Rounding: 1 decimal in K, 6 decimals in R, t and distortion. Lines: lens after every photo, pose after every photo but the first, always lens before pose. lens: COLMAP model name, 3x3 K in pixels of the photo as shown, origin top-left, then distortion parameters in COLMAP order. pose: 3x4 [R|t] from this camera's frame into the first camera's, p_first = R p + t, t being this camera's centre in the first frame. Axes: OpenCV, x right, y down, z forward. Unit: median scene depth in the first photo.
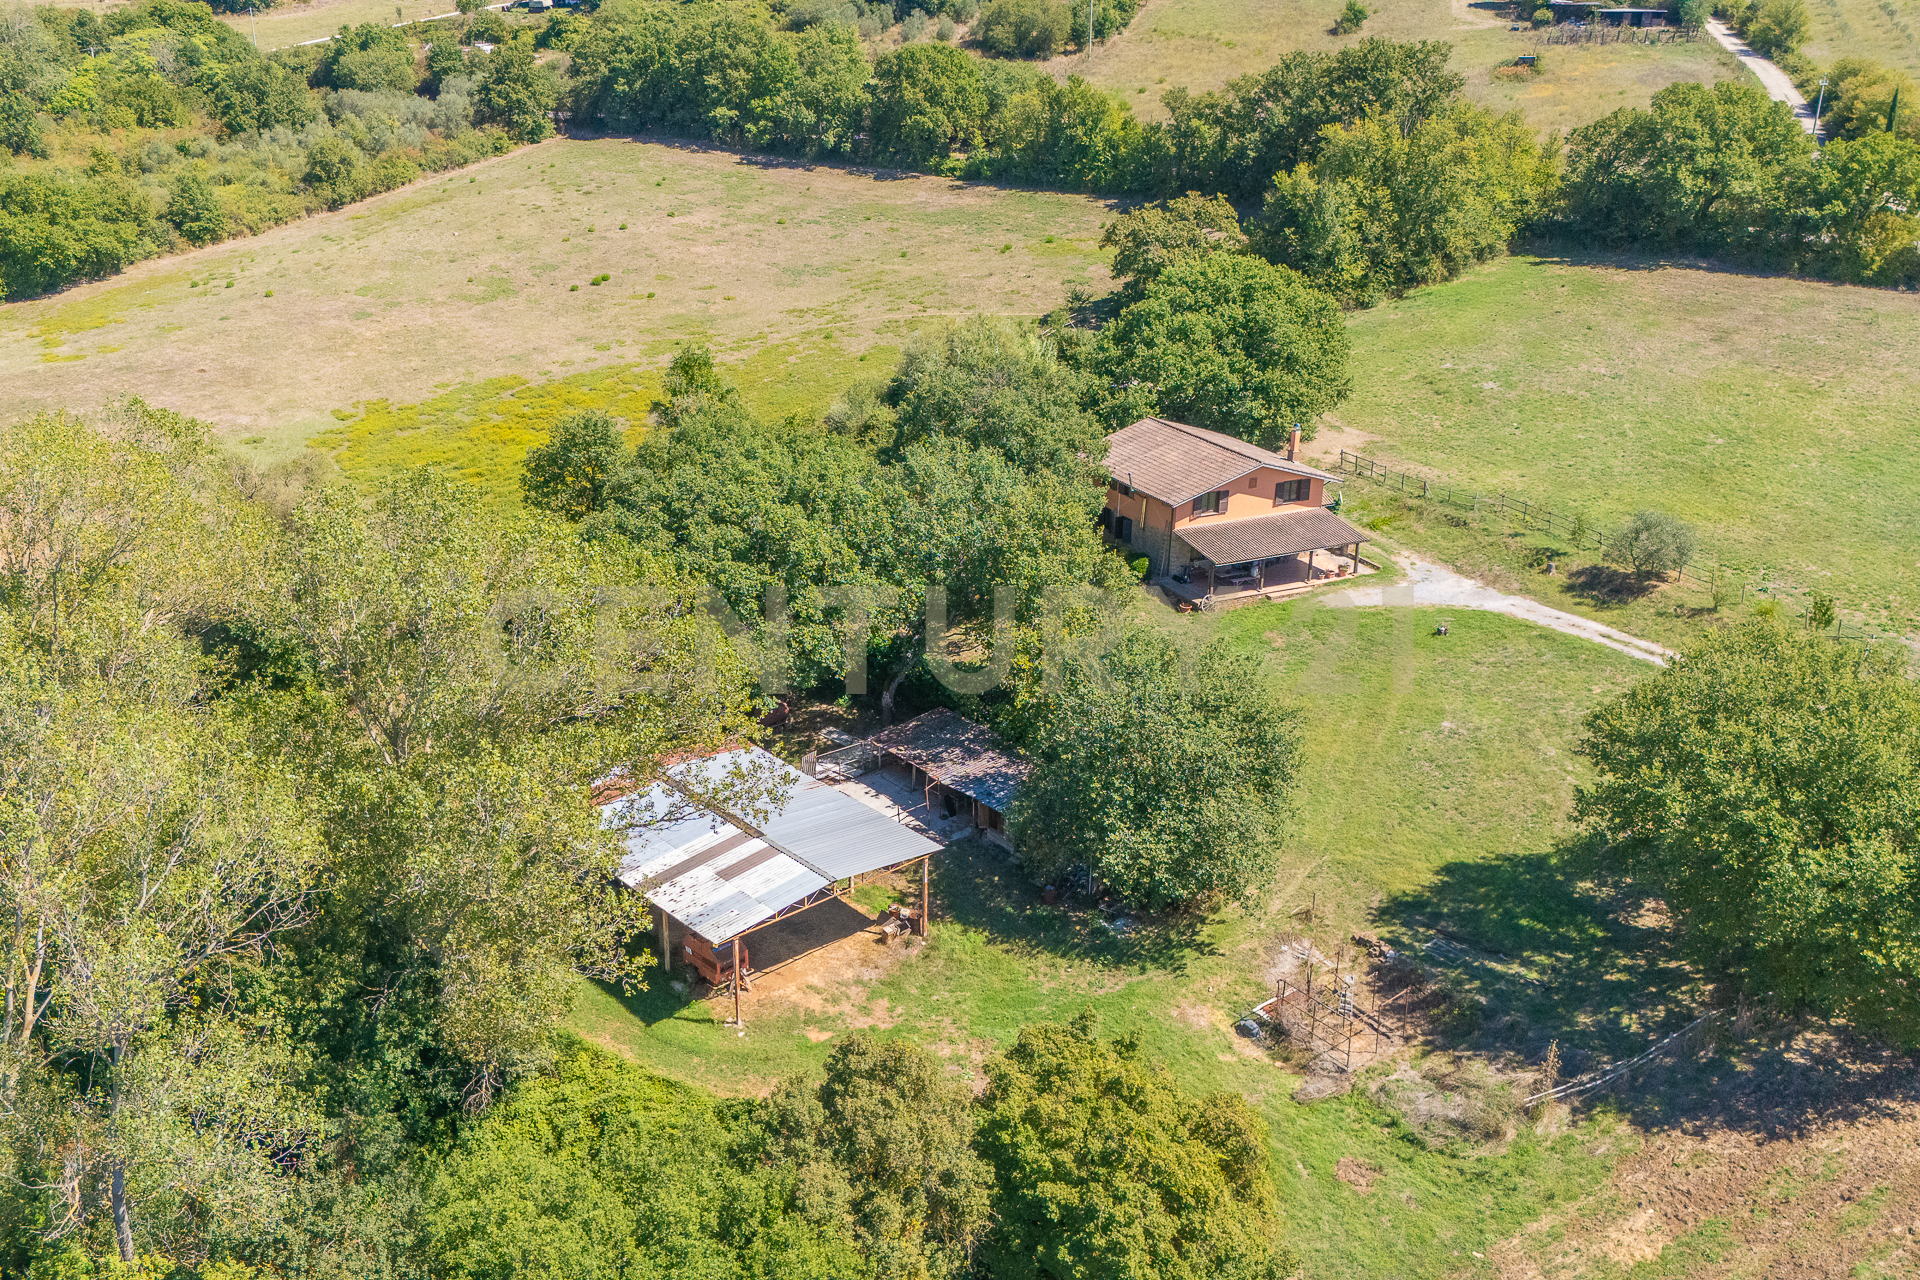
lens RADIAL K [[1572.8, 0, 923.9], [0, 1572.8, 634.6], [0, 0, 1]] dist [0.121095, -0.165483]
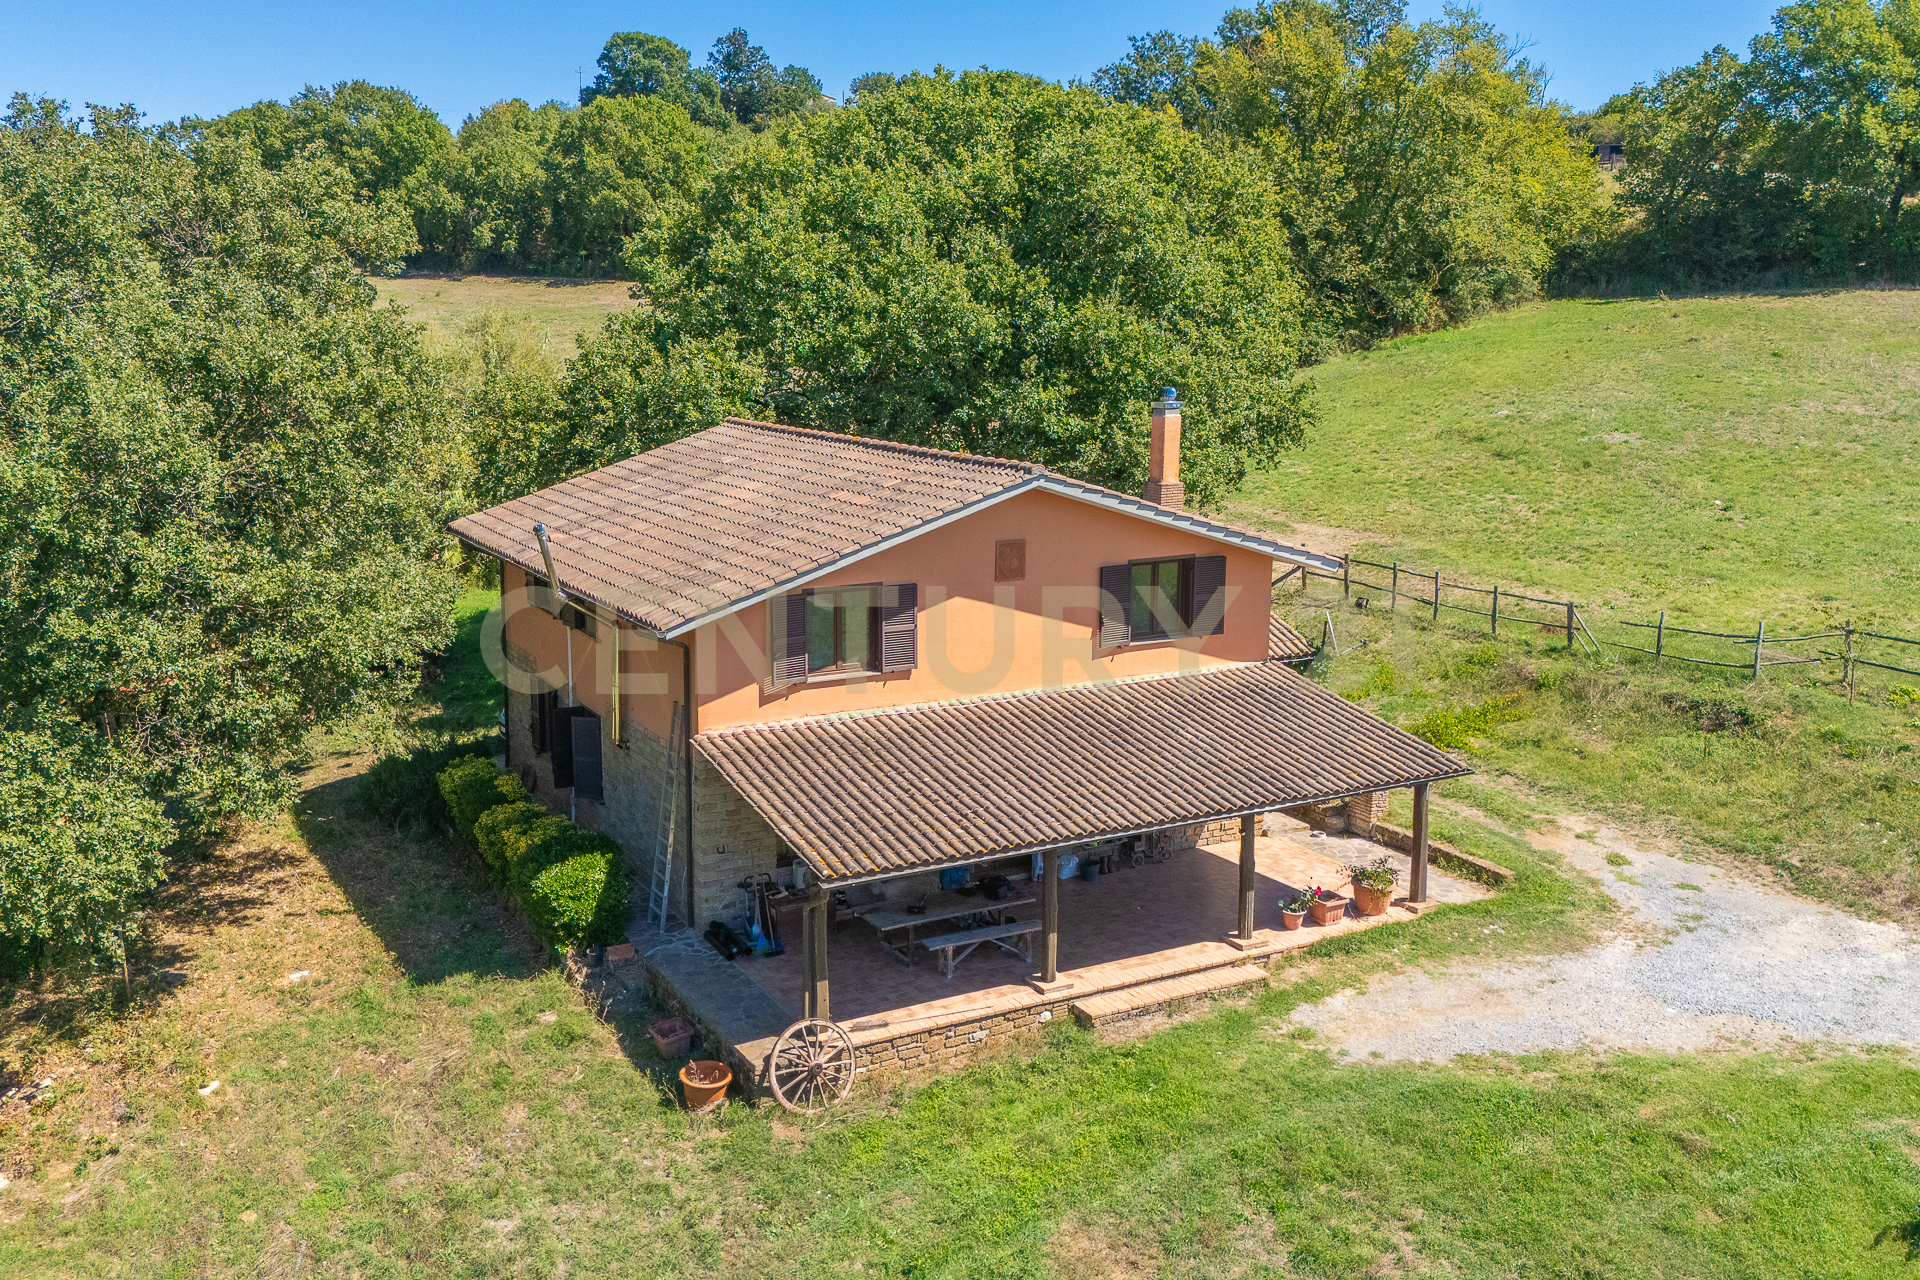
lens RADIAL K [[1572.8, 0, 923.9], [0, 1572.8, 634.6], [0, 0, 1]] dist [0.121095, -0.165483]
pose [[0.998424, -0.014077, 0.054325, 0.178935], [0.023900, 0.982512, -0.184660, -0.035529], [-0.050775, 0.185668, 0.981300, 0.745251]]
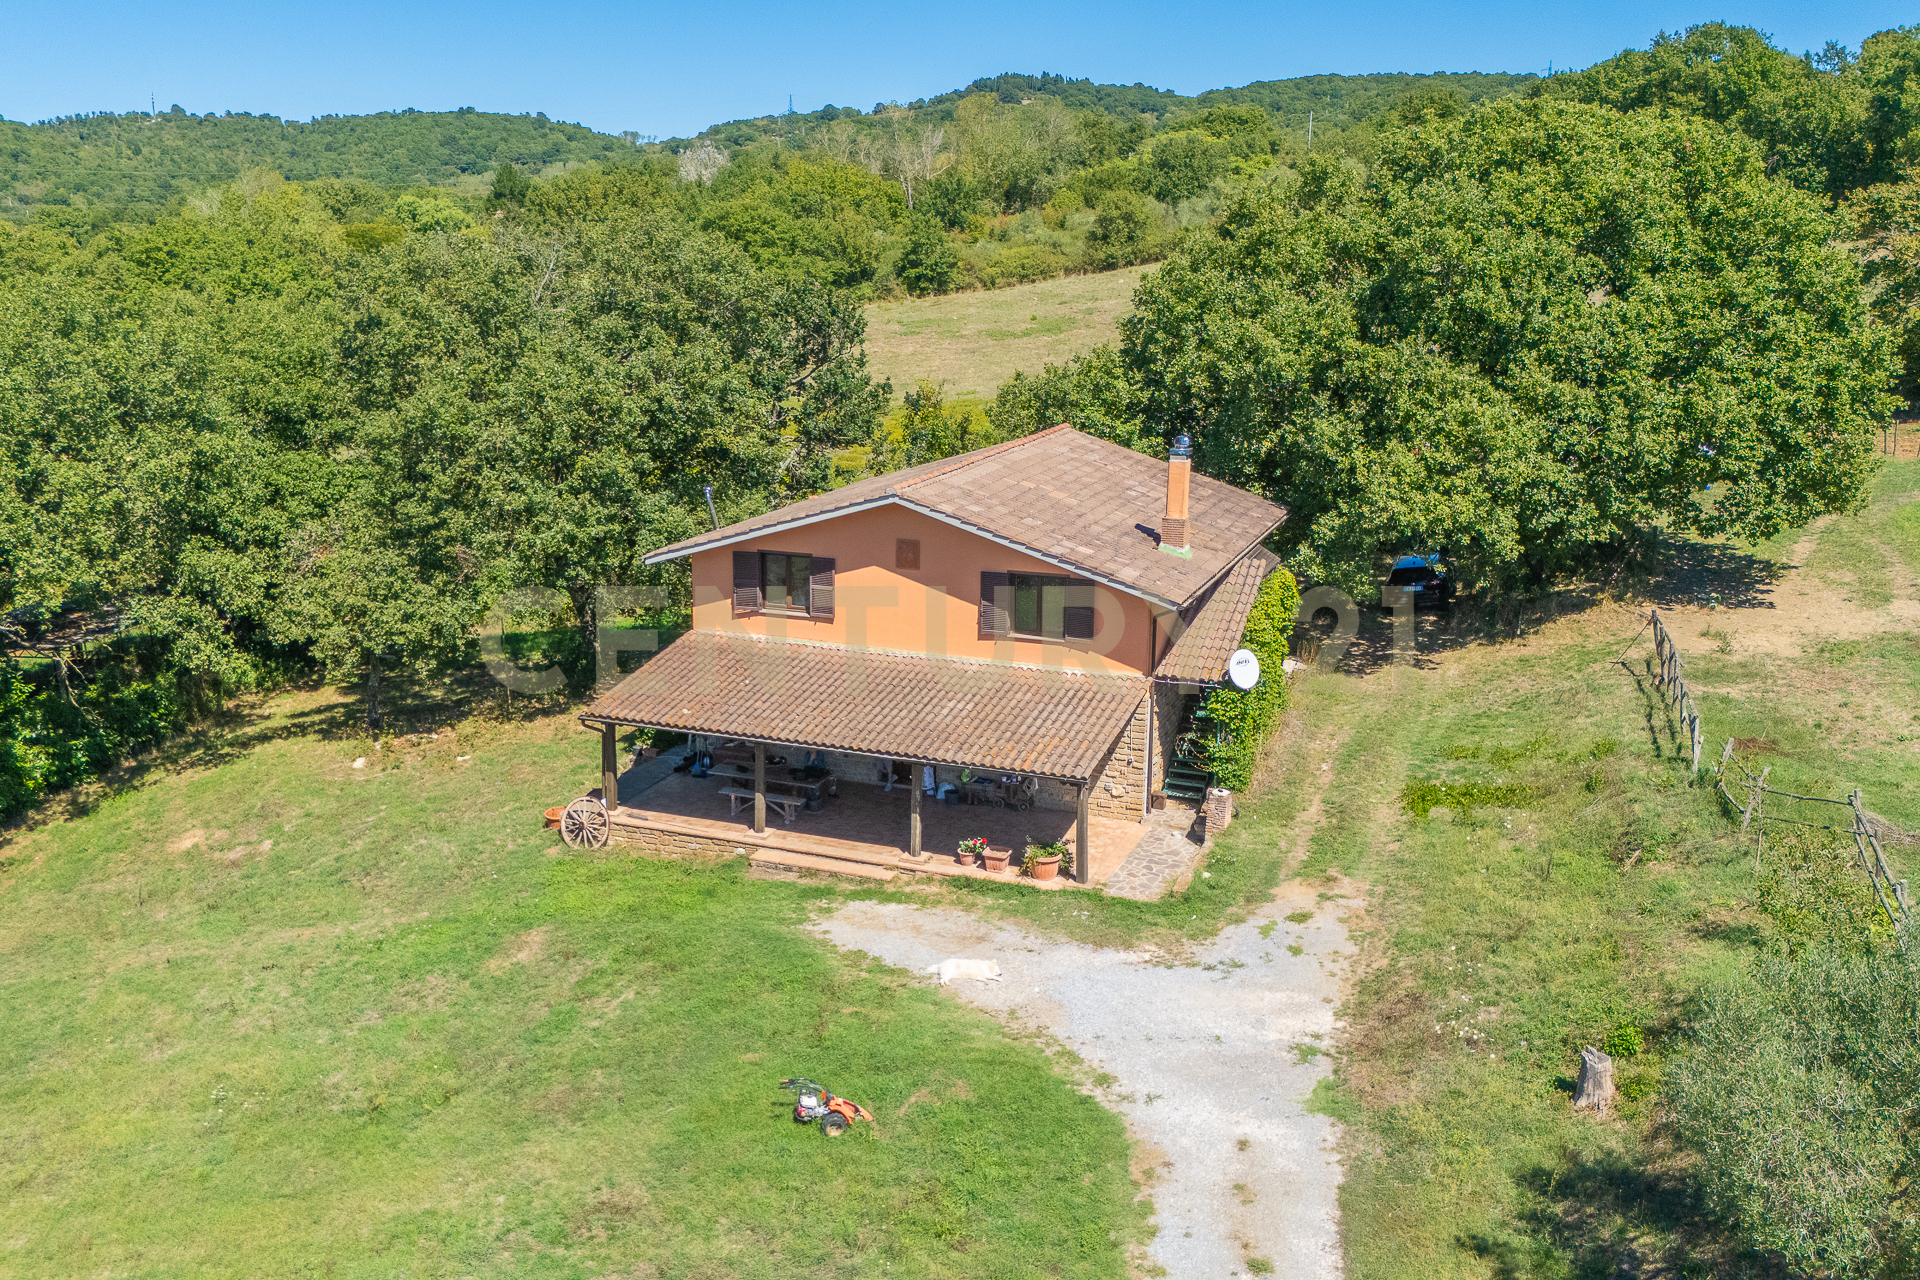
lens RADIAL K [[1572.8, 0, 923.9], [0, 1572.8, 634.6], [0, 0, 1]] dist [0.121095, -0.165483]
pose [[0.694082, 0.173936, -0.698567, 0.450085], [-0.269258, 0.962666, -0.027836, -0.067538], [0.667645, 0.207416, 0.715003, 0.749850]]
